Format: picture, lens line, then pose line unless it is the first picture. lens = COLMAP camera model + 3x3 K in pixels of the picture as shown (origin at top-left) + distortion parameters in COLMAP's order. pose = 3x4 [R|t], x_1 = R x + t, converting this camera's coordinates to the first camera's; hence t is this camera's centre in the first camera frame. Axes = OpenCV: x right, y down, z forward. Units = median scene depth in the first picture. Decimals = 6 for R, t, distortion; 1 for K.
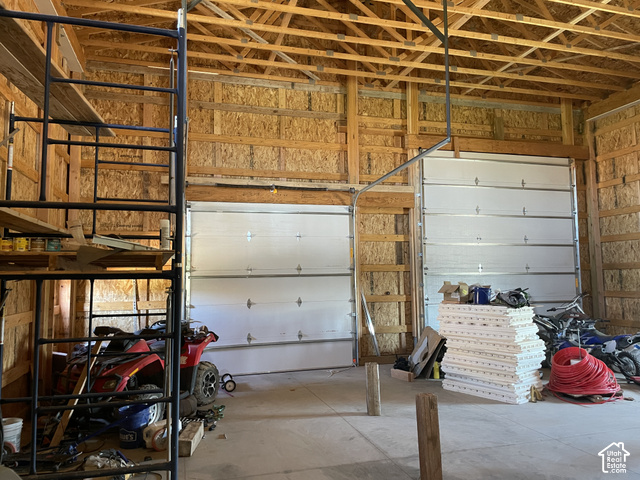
lens RADIAL K [[482.1, 0, 320.0], [0, 482.1, 240.0], [0, 0, 1]] dist [-0.000427, -0.000422]
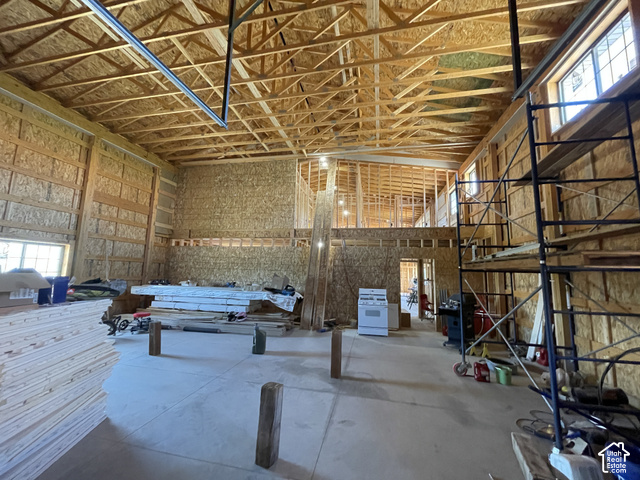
lens RADIAL K [[260.2, 0, 320.0], [0, 260.2, 240.0], [0, 0, 1]] dist [-0.002022, -0.000155]
pose [[-0.888196, 0.041174, 0.457617, -0.171892], [-0.057543, 0.978167, -0.199697, 0.150942], [-0.455848, -0.203702, -0.866434, 1.678738]]
